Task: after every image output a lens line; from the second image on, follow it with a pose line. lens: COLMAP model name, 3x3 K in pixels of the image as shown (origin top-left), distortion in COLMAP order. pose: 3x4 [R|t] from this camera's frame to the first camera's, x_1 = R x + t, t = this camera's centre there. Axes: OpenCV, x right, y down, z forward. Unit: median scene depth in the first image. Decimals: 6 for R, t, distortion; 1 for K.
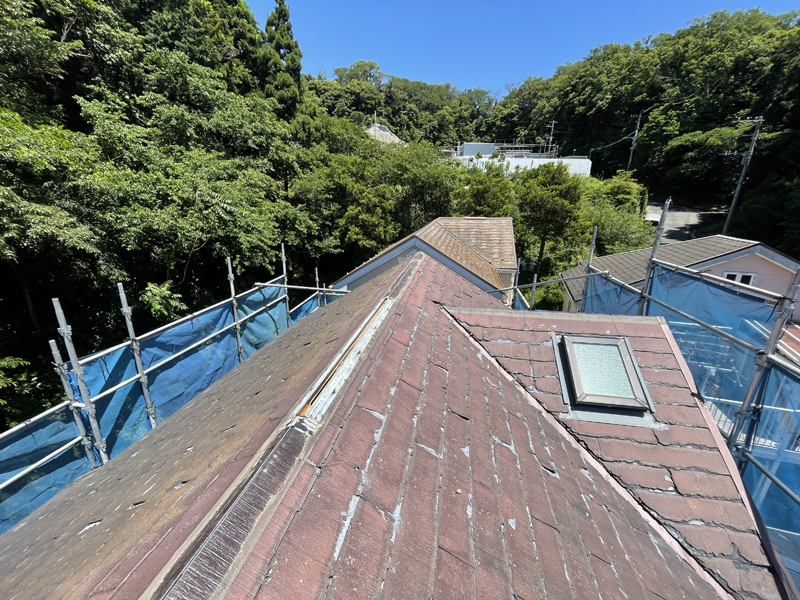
lens RADIAL K [[320.5, 0, 400.0], [0, 320.5, 300.0], [0, 0, 1]] dist [0.001346, -0.002937]
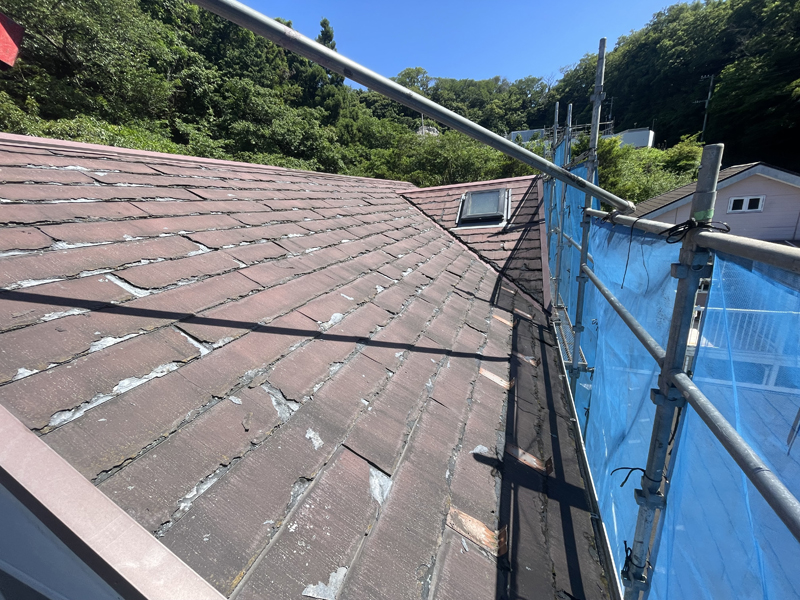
lens RADIAL K [[323.3, 0, 400.0], [0, 323.3, 300.0], [0, 0, 1]] dist [-0.000243, -0.003122]
pose [[0.982279, -0.037597, -0.183617, 0.076394], [0.034132, 0.999175, -0.021996, 0.105671], [0.184292, 0.015339, 0.982752, -0.090629]]
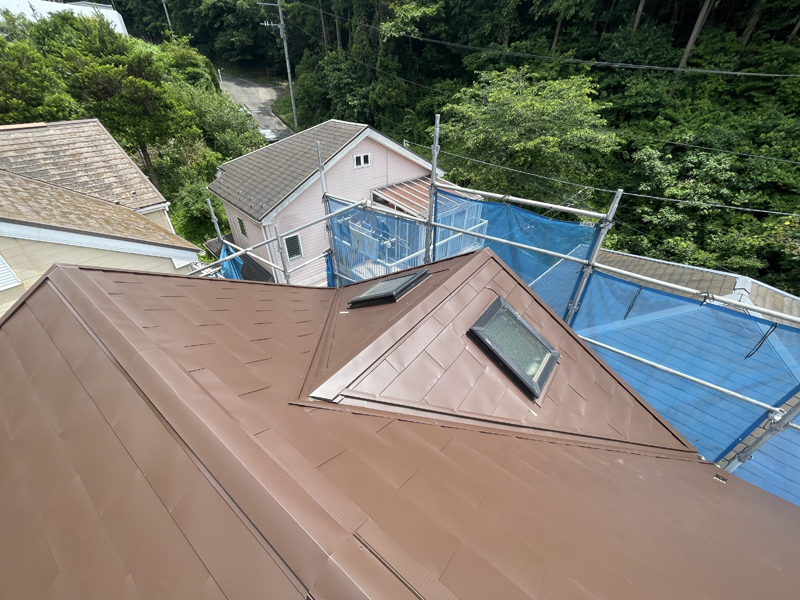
lens RADIAL K [[323.3, 0, 400.0], [0, 323.3, 300.0], [0, 0, 1]] dist [-0.000243, -0.003122]
pose [[0.444205, -0.513684, 0.734037, -0.020501], [0.259098, 0.857952, 0.443607, -0.054778], [-0.857642, -0.006865, 0.514201, 0.118686]]
